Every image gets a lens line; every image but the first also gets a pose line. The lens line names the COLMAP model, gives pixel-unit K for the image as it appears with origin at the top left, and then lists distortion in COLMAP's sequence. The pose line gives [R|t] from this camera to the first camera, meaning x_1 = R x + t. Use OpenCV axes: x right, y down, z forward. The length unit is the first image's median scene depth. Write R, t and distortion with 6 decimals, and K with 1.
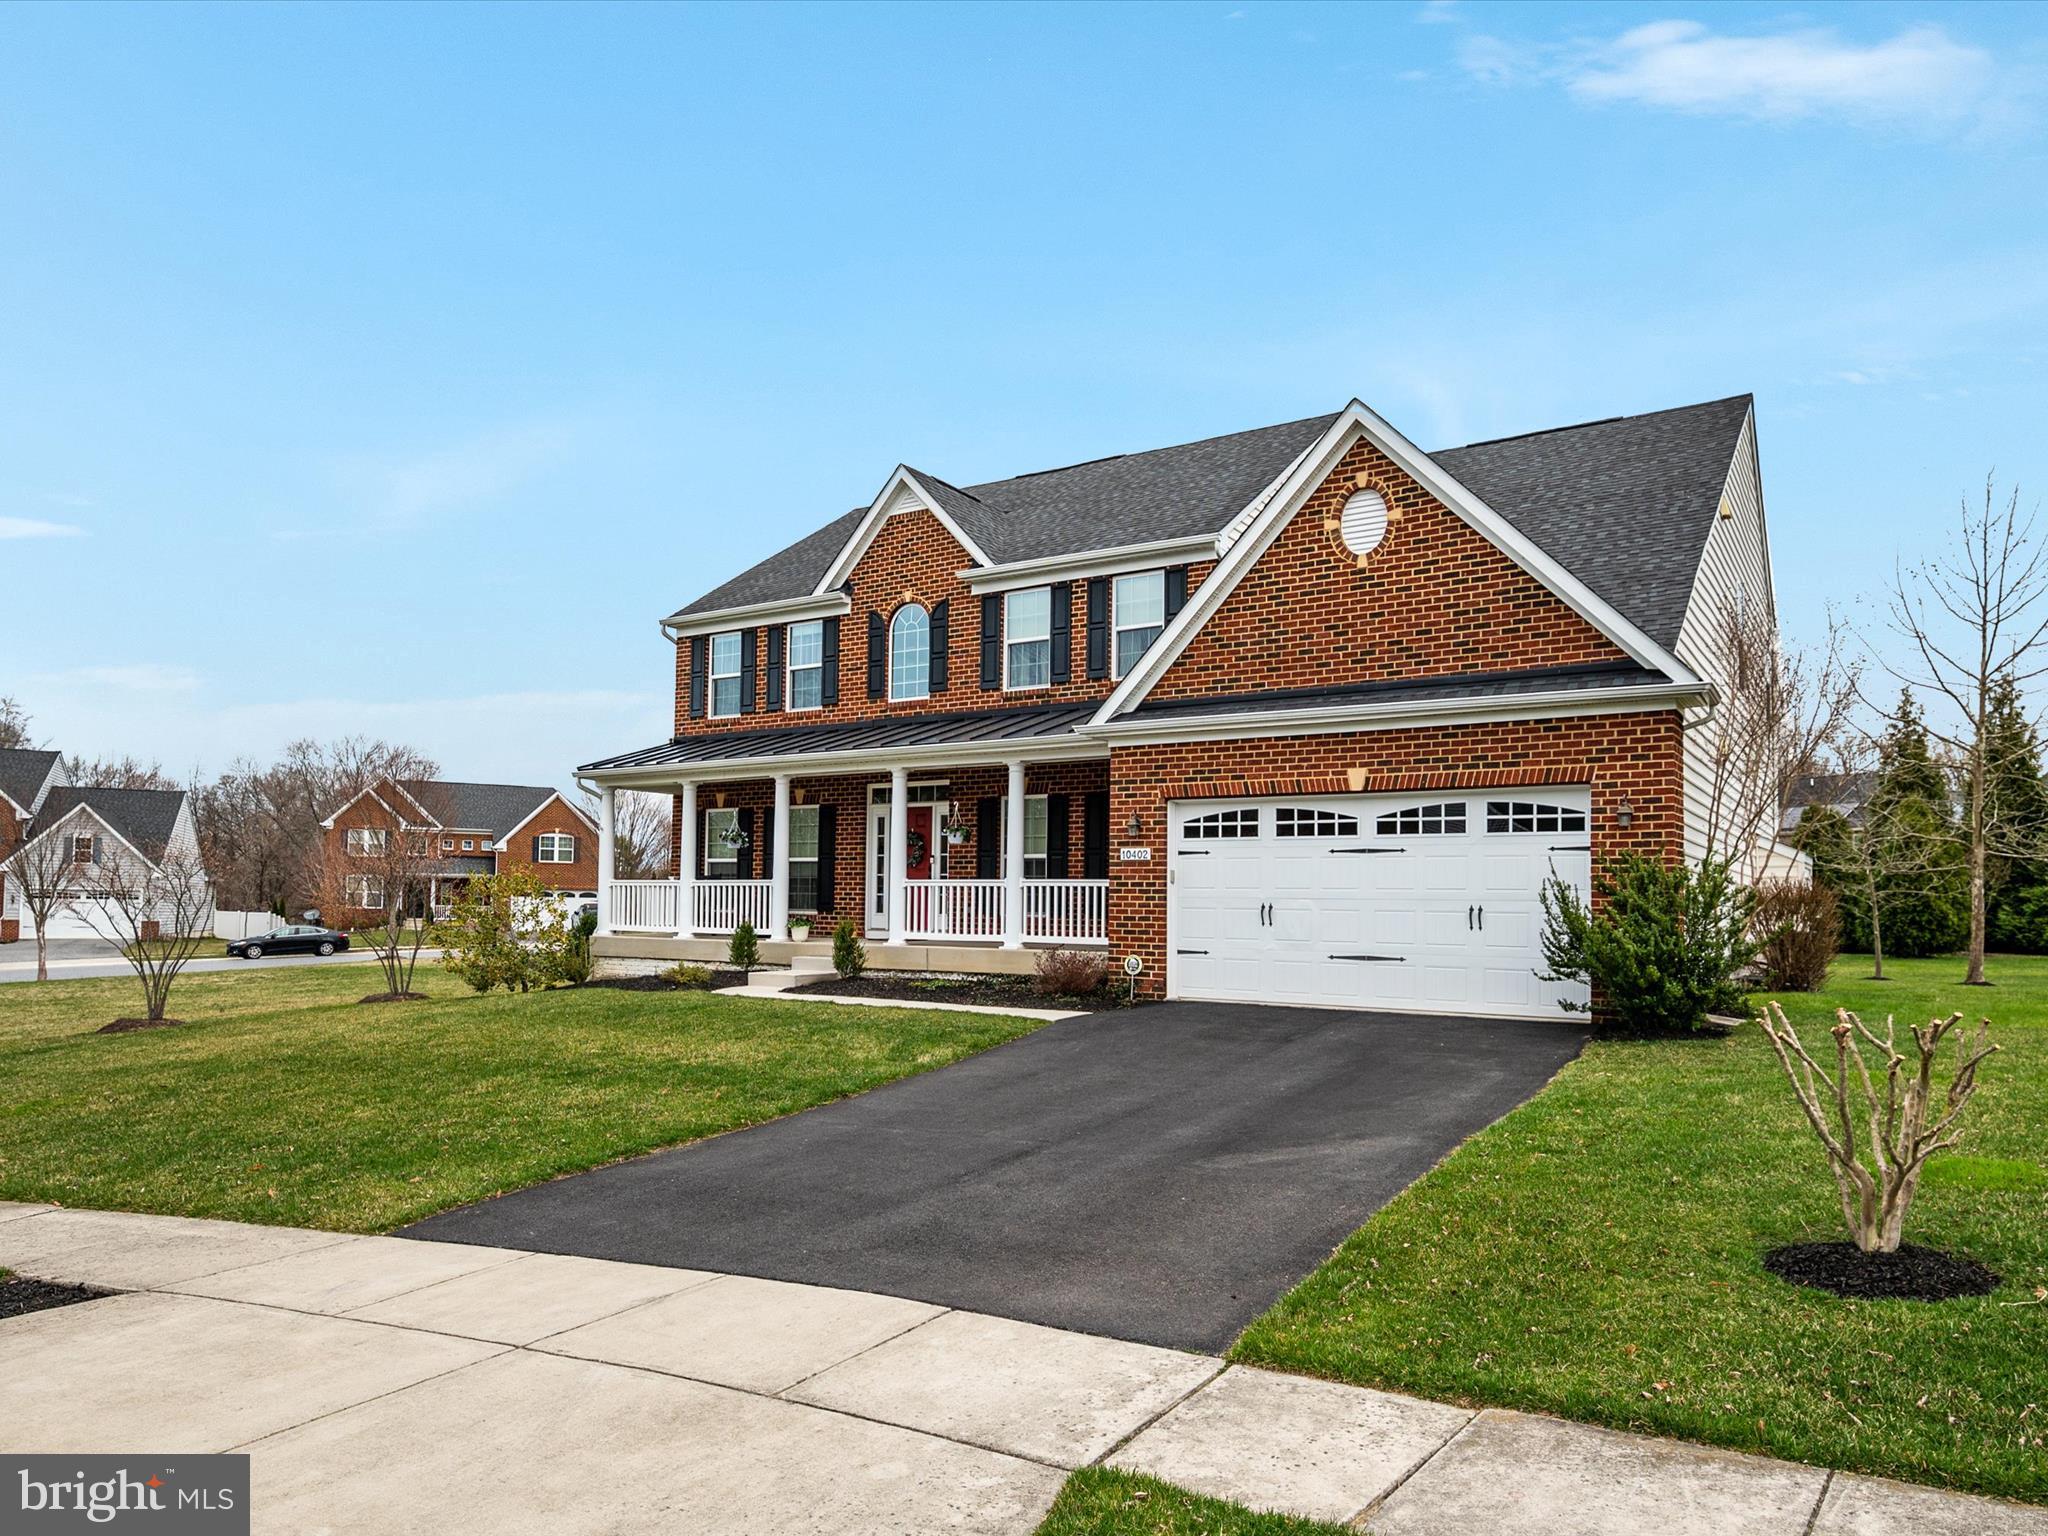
lens RADIAL K [[1327.9, 0, 1034.8], [0, 1327.9, 866.9], [0, 0, 1]] dist [0.013287, 0.003567]
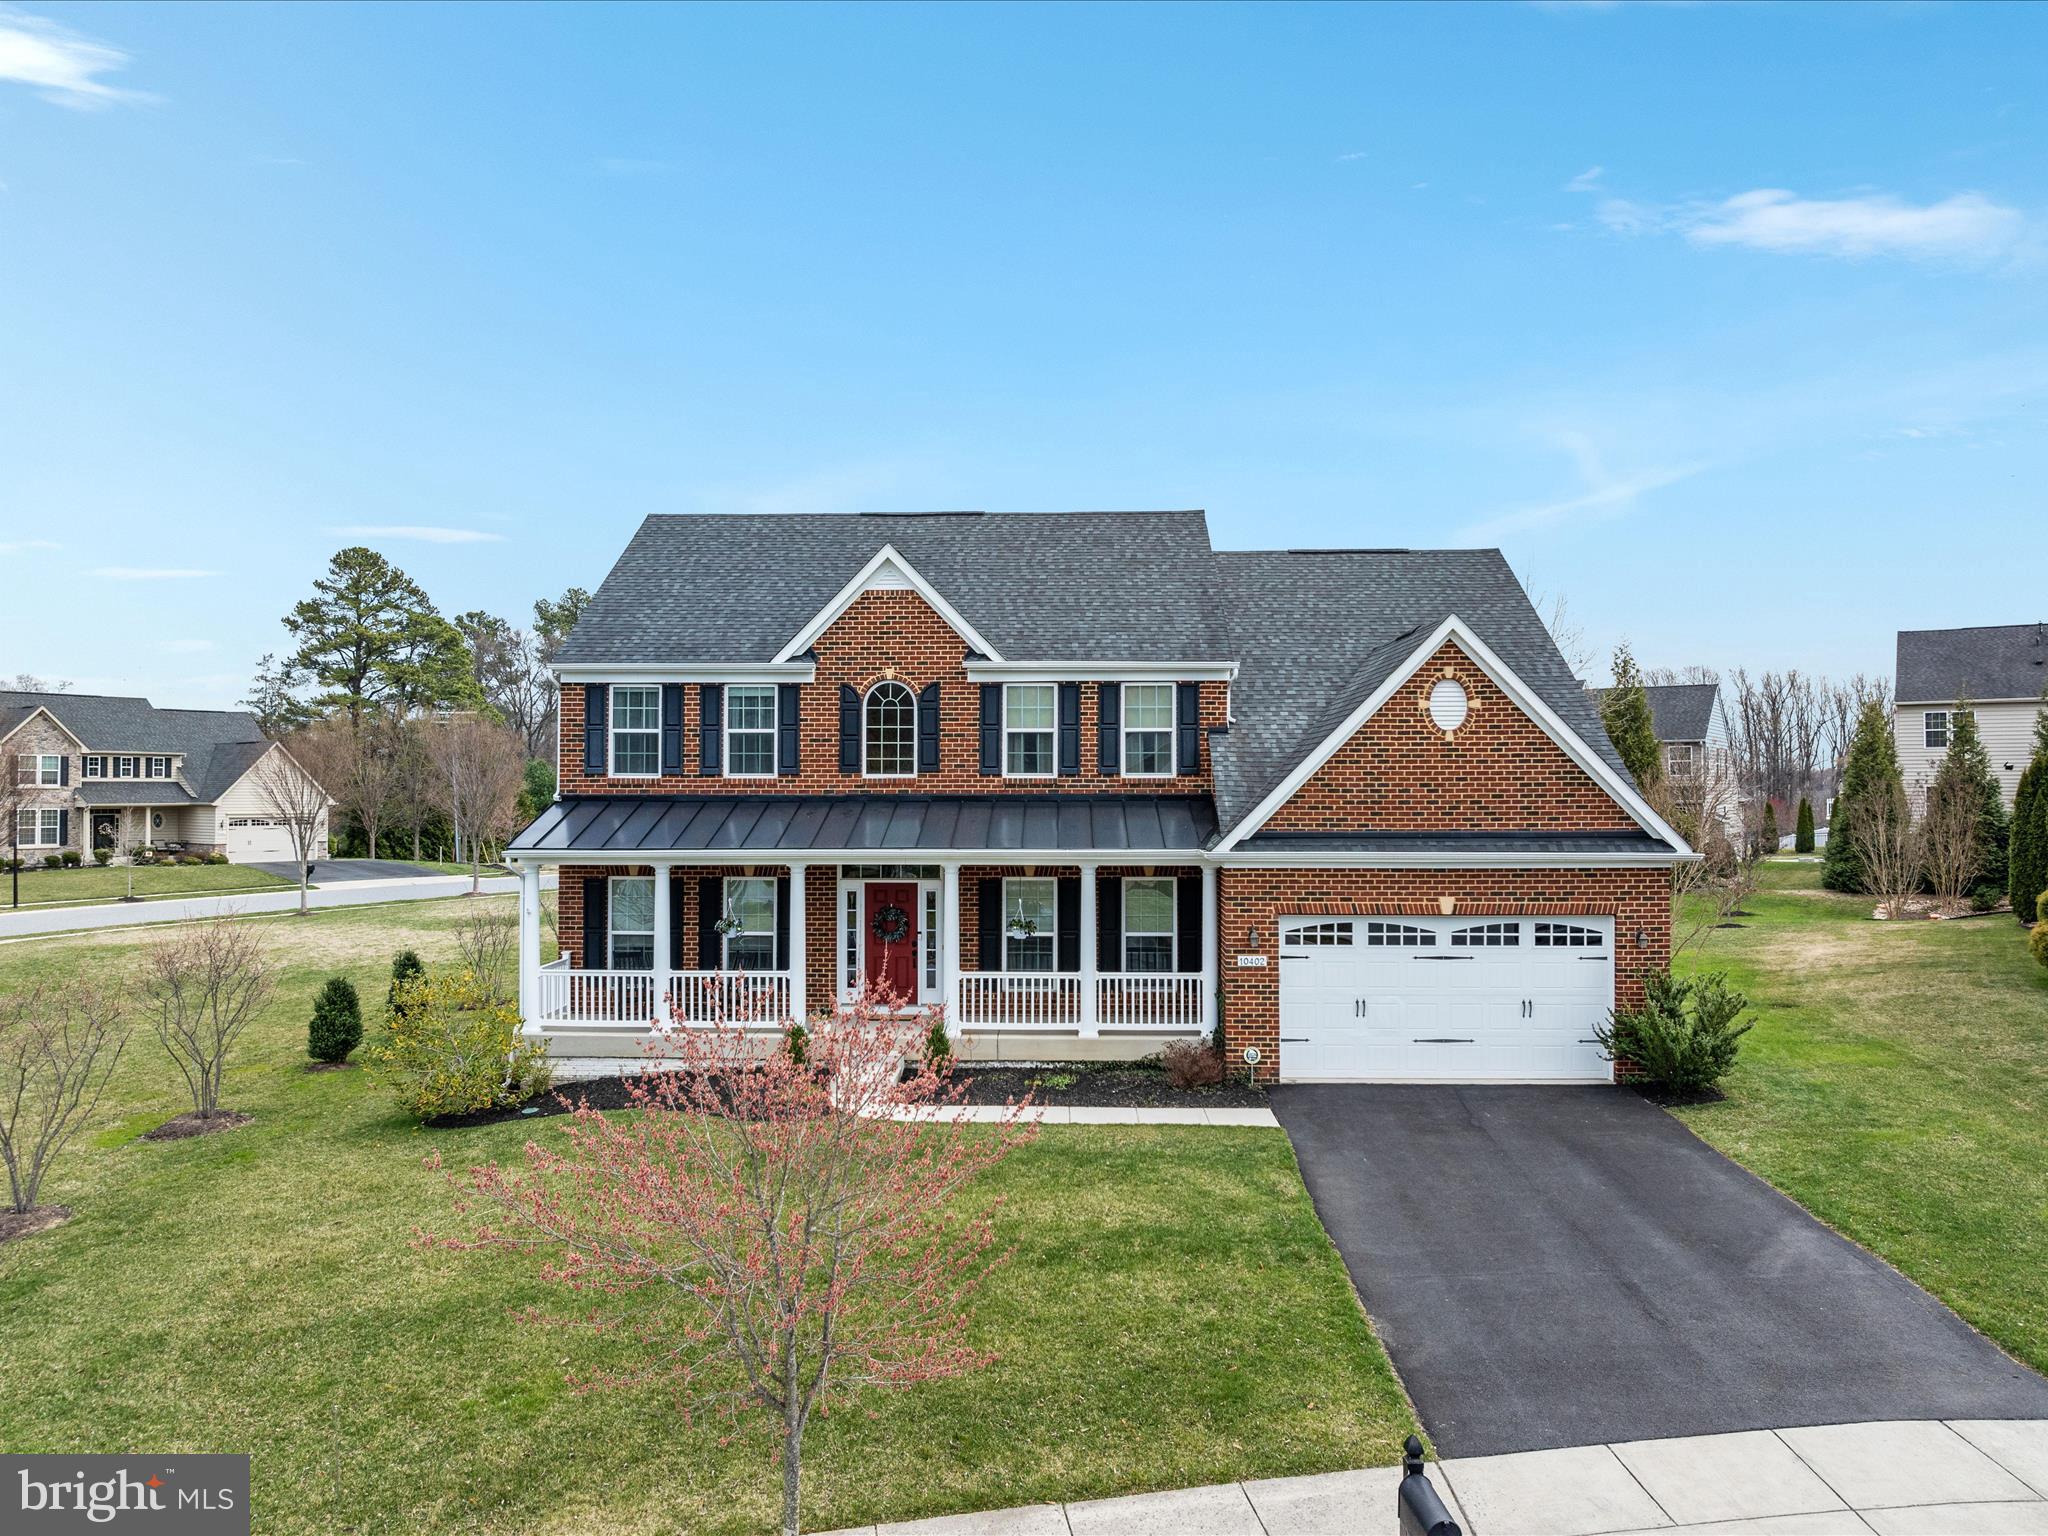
lens RADIAL K [[1443.8, 0, 1030.7], [0, 1443.8, 763.8], [0, 0, 1]] dist [-0.037032, 0.000303]
pose [[0.855362, -0.005173, 0.518005, -0.755641], [-0.005301, 0.999810, 0.018737, -0.208046], [-0.518004, -0.018773, 0.855172, 0.014731]]
